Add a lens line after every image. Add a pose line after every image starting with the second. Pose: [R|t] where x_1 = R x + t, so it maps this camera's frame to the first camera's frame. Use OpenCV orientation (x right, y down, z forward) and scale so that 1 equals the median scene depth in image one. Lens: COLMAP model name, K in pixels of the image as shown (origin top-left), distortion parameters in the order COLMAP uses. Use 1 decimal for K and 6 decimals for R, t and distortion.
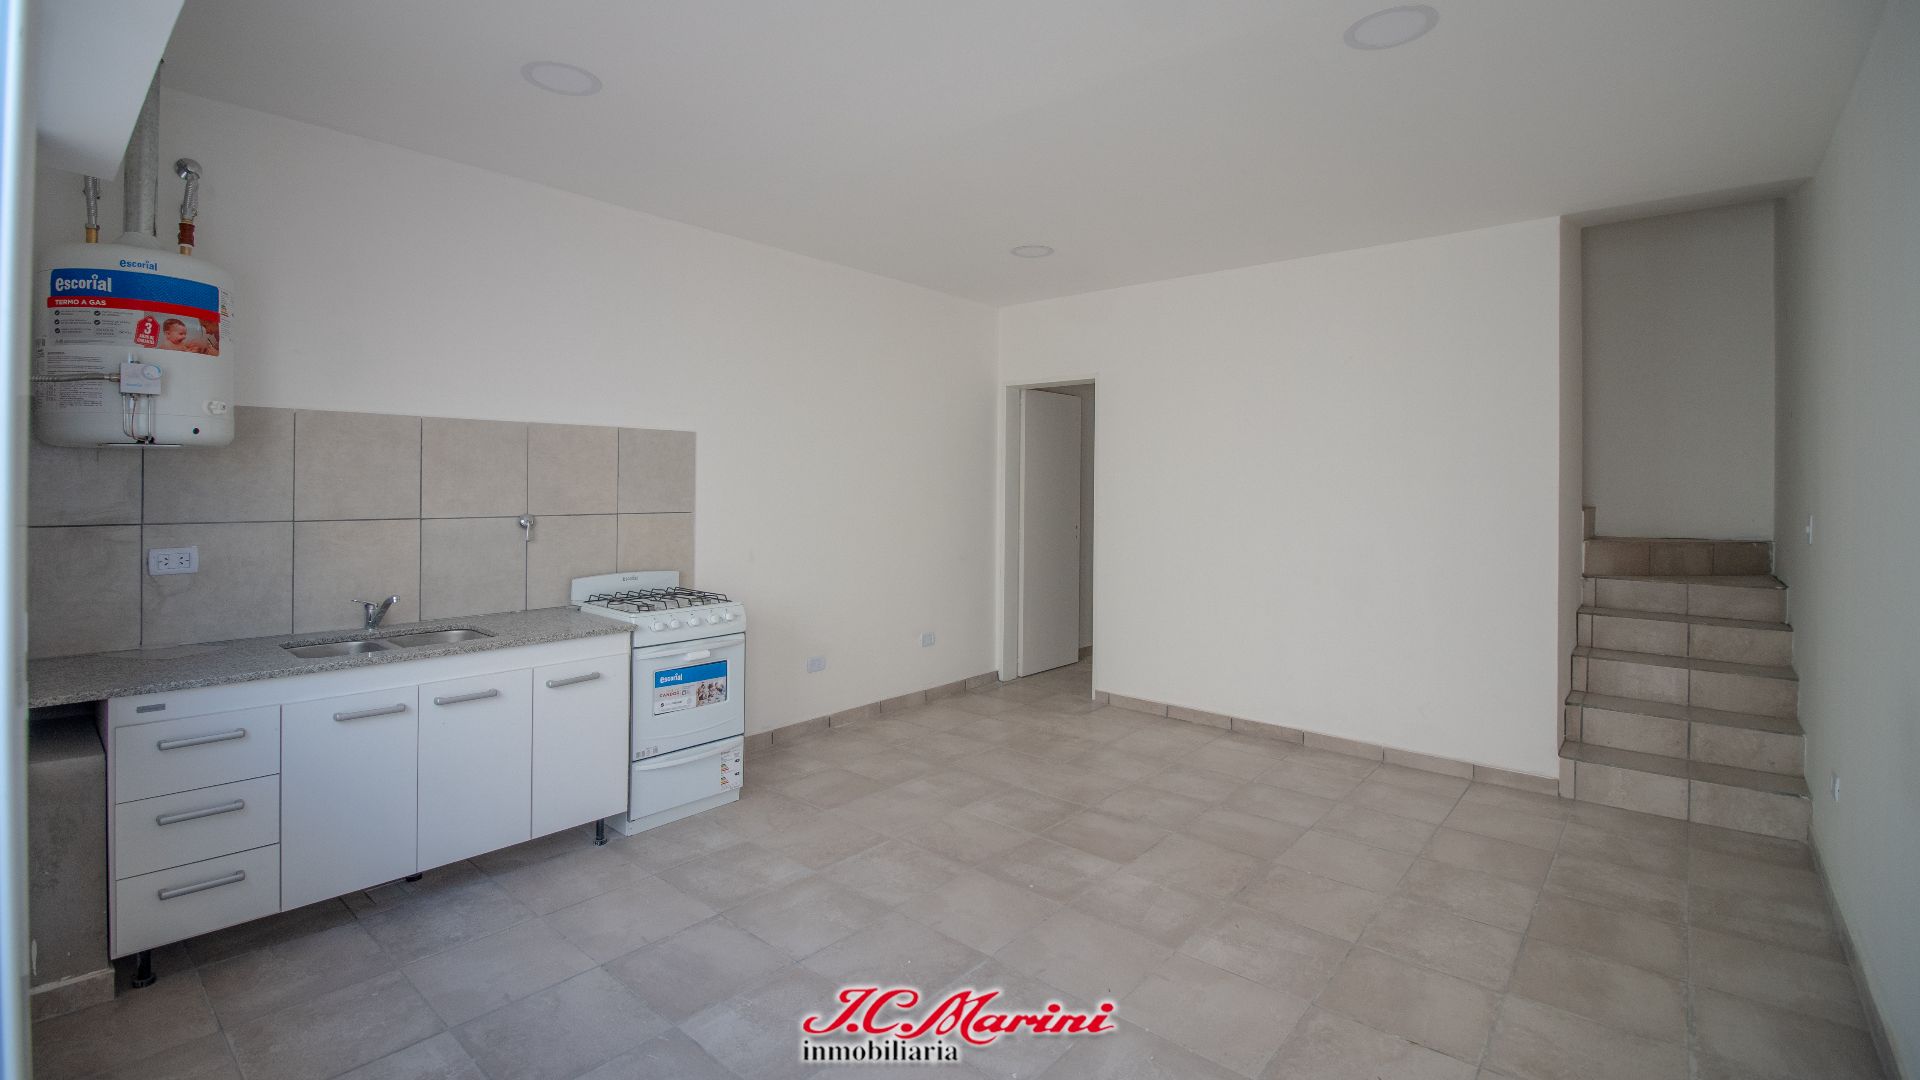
lens RADIAL K [[847.4, 0, 956.1], [0, 847.4, 482.3], [0, 0, 1]] dist [-0.002448, -0.010677]
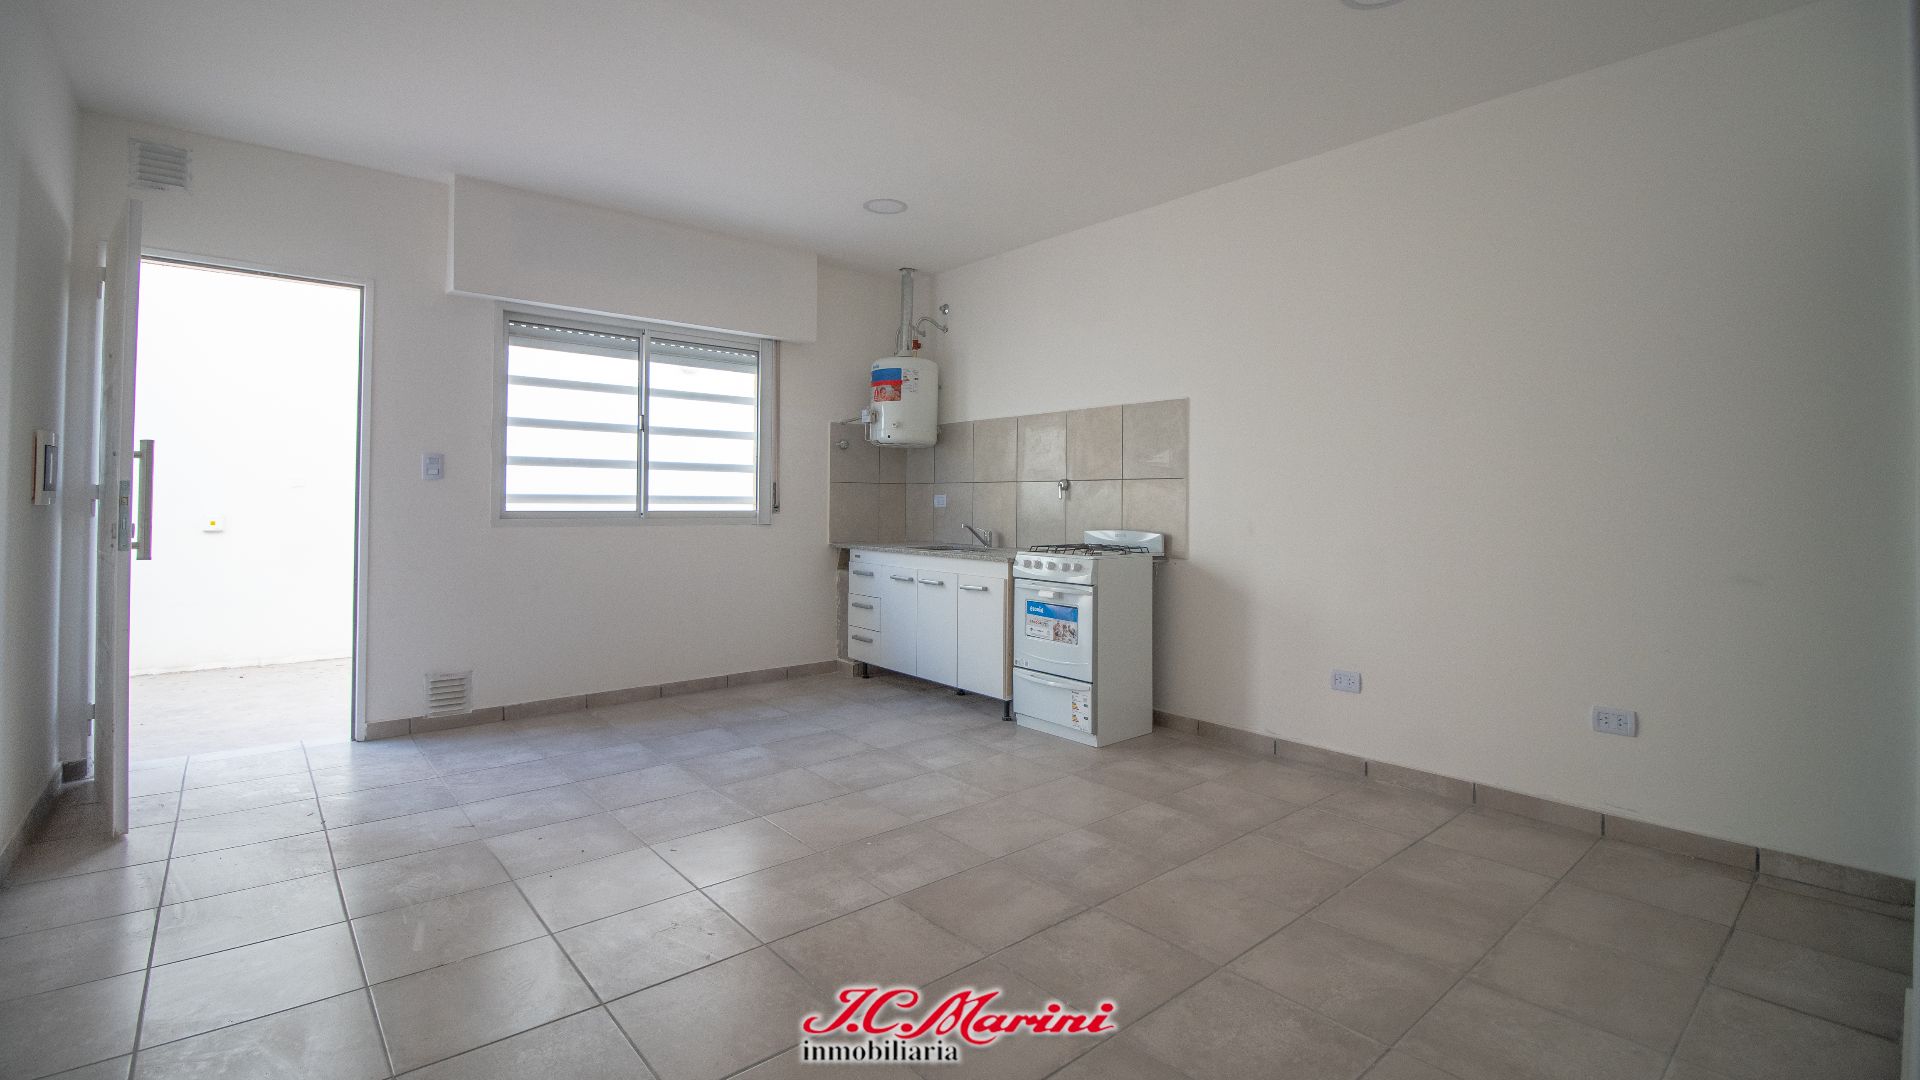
lens RADIAL K [[847.4, 0, 956.1], [0, 847.4, 482.3], [0, 0, 1]] dist [-0.002448, -0.010677]
pose [[-0.155337, -0.032621, -0.987323, 0.925682], [-0.008246, 0.999463, -0.031725, 0.094470], [0.987827, 0.003214, -0.155522, 1.129171]]
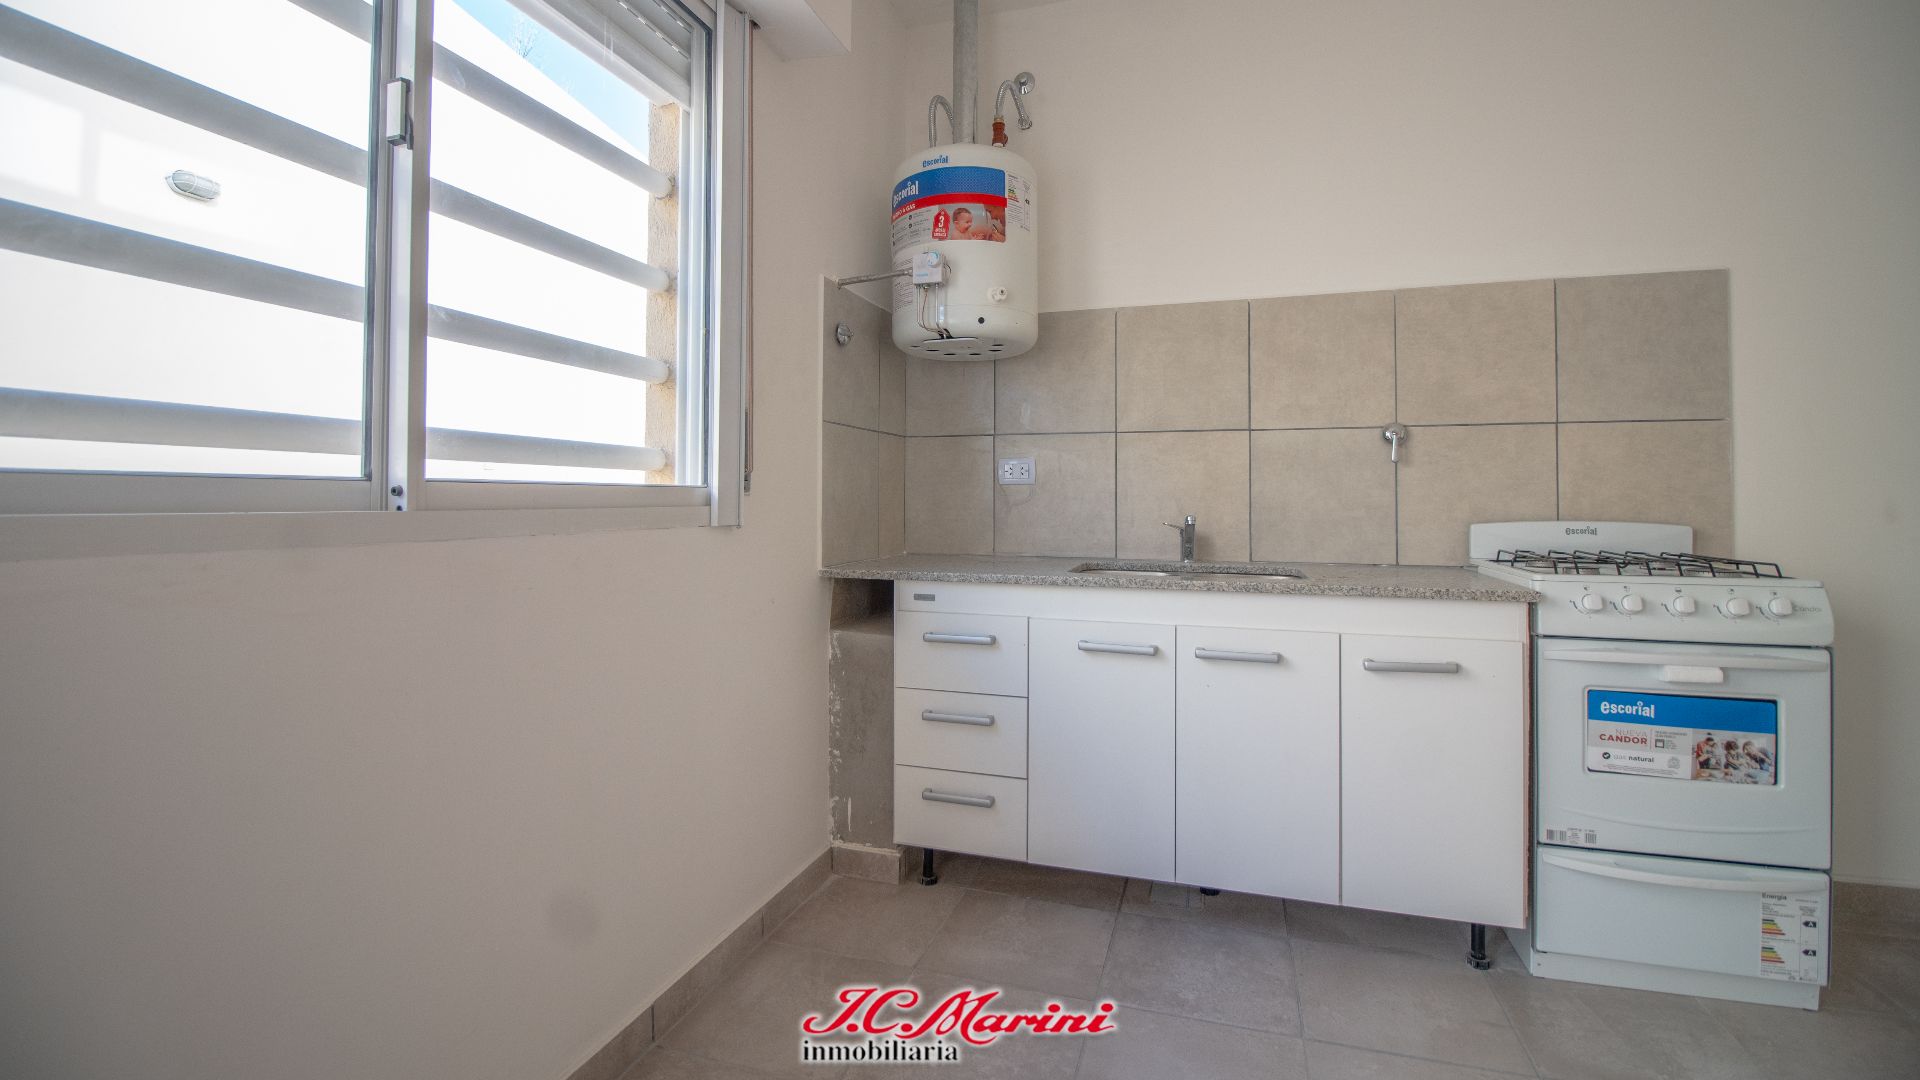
lens RADIAL K [[847.4, 0, 956.1], [0, 847.4, 482.3], [0, 0, 1]] dist [-0.002448, -0.010677]
pose [[0.393509, -0.027091, -0.918921, -0.023376], [0.001622, 0.999585, -0.028774, 0.113172], [0.919319, 0.009833, 0.393390, 0.442693]]
